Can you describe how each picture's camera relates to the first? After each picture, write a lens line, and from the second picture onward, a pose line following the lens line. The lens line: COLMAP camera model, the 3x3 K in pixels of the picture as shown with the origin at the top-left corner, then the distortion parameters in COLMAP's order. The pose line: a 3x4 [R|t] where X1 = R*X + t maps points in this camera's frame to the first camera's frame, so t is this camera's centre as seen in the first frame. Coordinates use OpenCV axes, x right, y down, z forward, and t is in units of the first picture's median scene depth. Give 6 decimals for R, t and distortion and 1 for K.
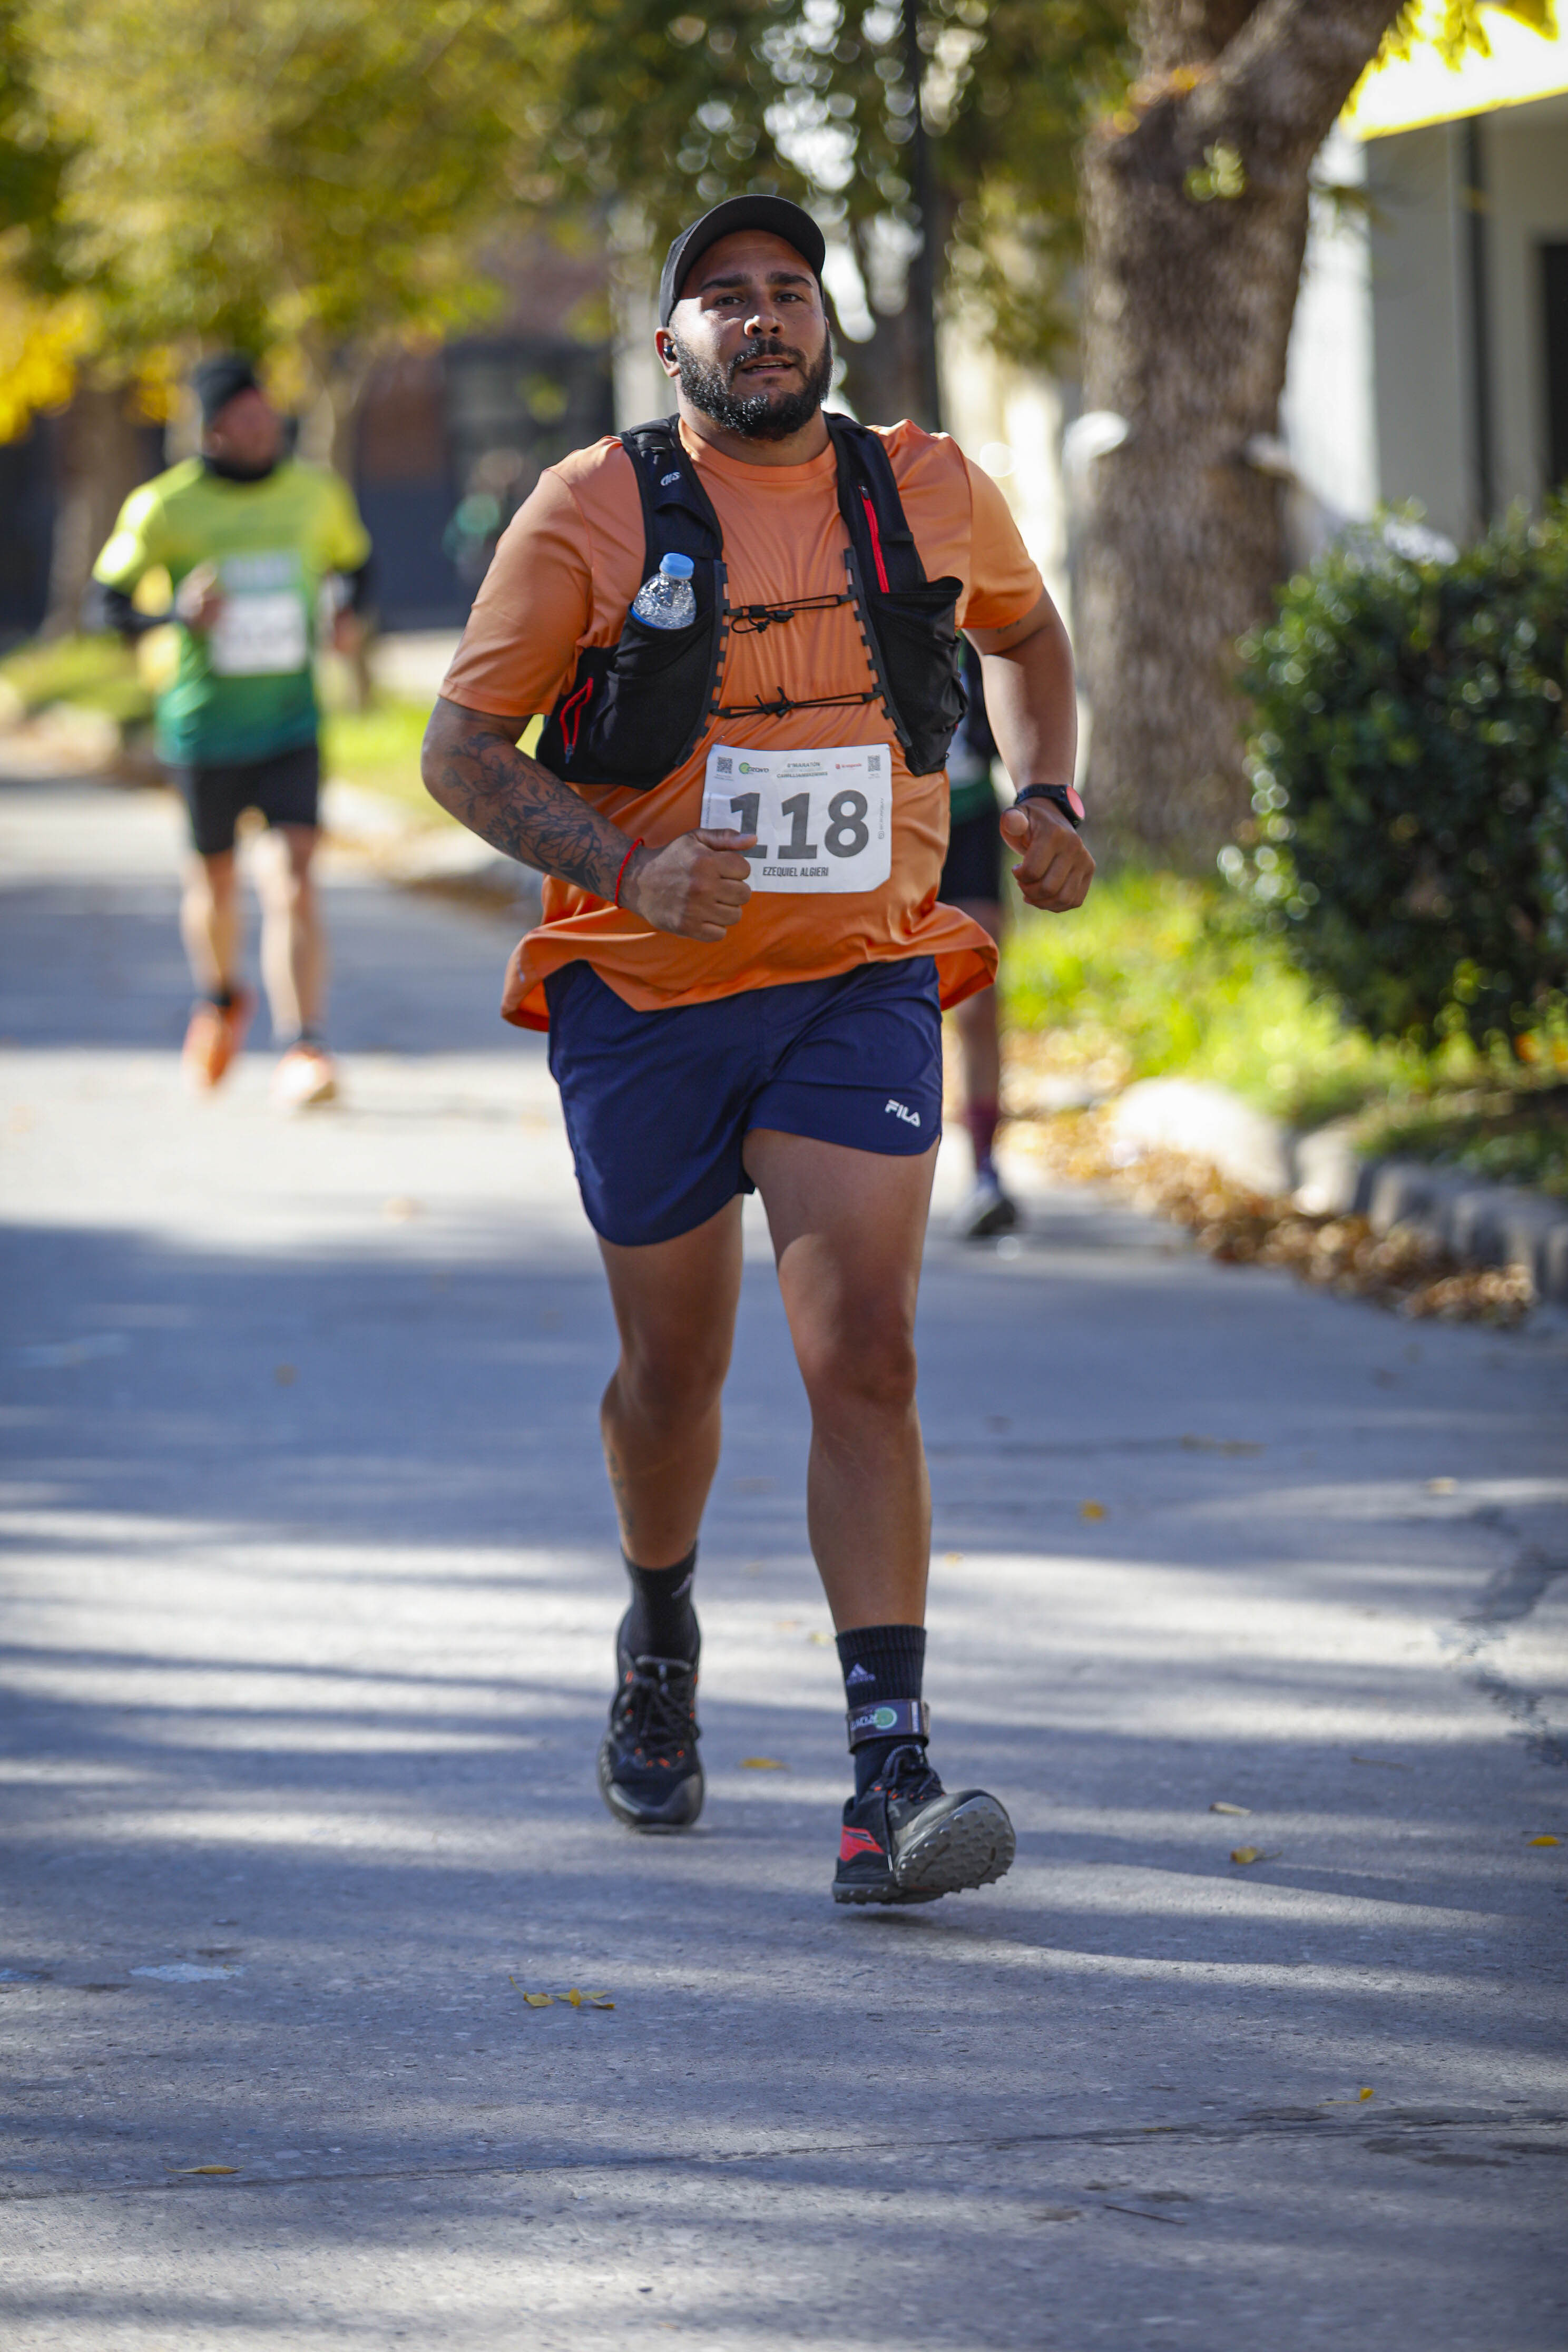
lens RADIAL K [[9880.3, 0, 776.7], [0, 9880.3, 1175.9], [0, 0, 1]] dist [0.678412, 0.000000]
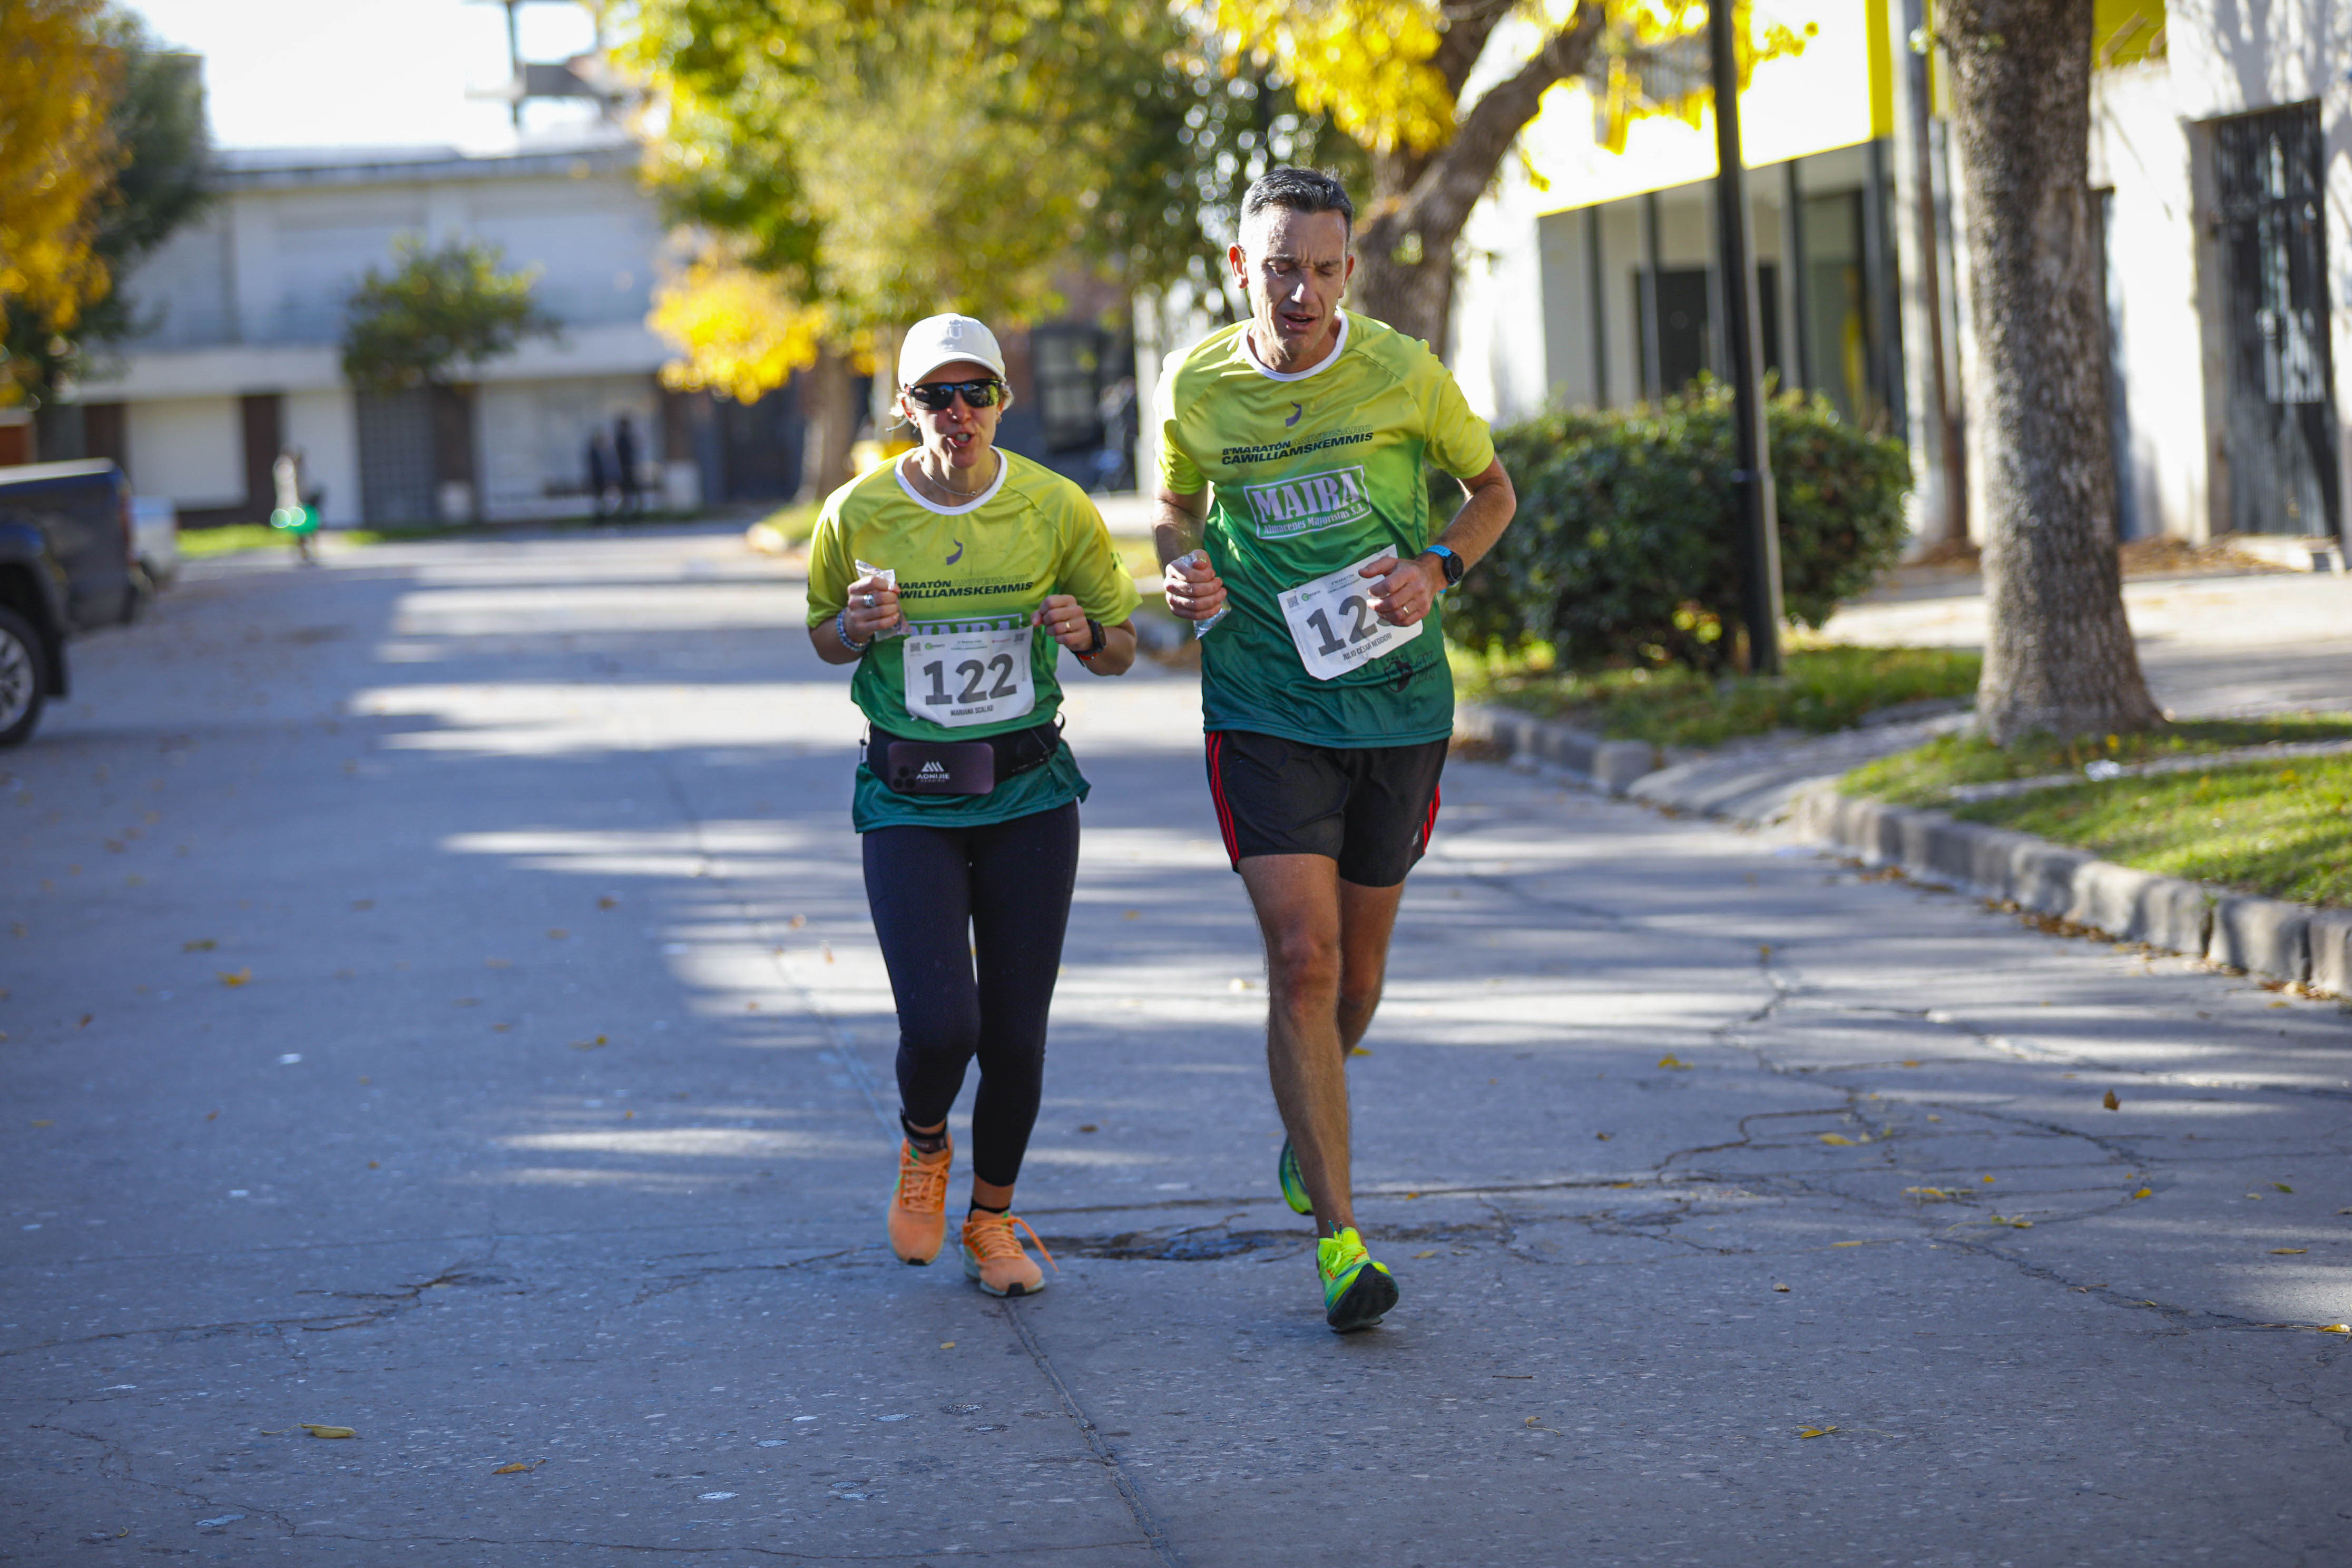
lens RADIAL K [[6722.8, 0, 1173.5], [0, 6722.8, 782.1], [0, 0, 1]] dist [0.074139, 0.000000]
pose [[0.999877, -0.008488, -0.013215, 0.018354], [0.008296, 0.999860, -0.014530, 0.039949], [0.013336, 0.014419, 0.999807, -0.535826]]
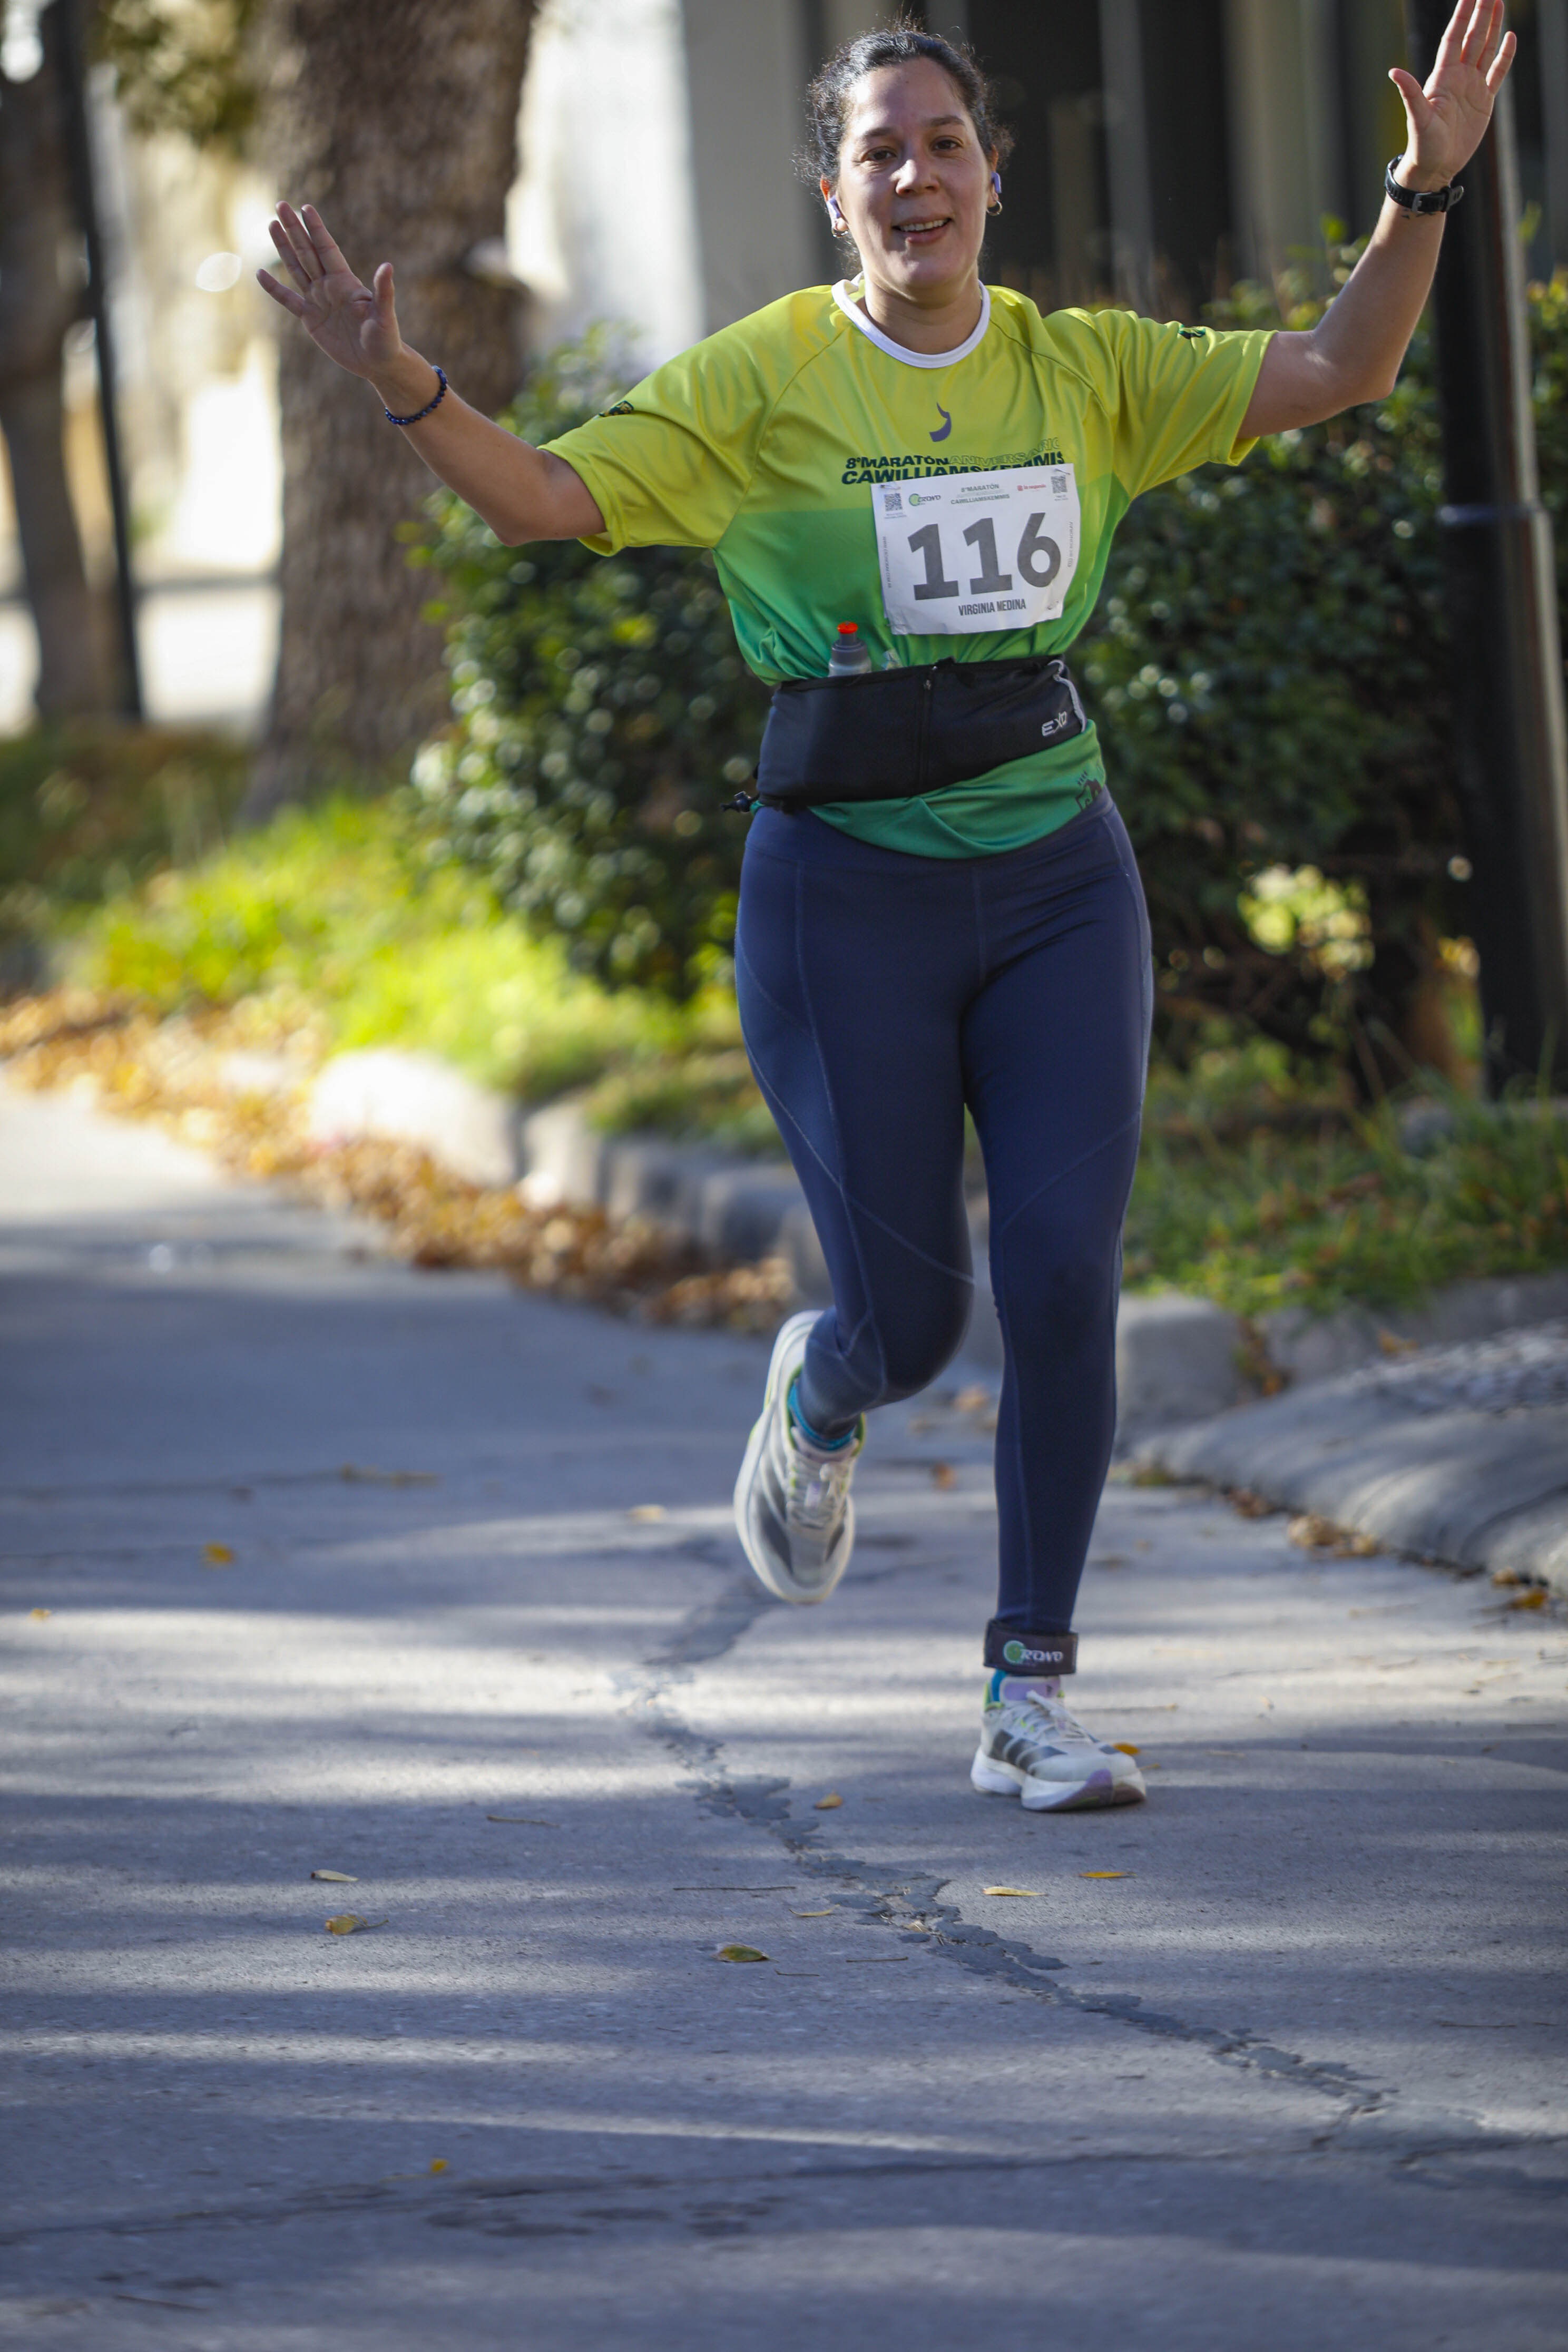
lens RADIAL K [[13251.2, 0, 783.2], [0, 13251.2, 1184.4], [0, 0, 1]] dist [2.337788, 0.000000]
pose [[0.997981, -0.028862, 0.056583, 0.013189], [0.029031, 0.999576, -0.002179, 0.005160], [-0.056496, 0.003817, 0.998396, -0.090170]]
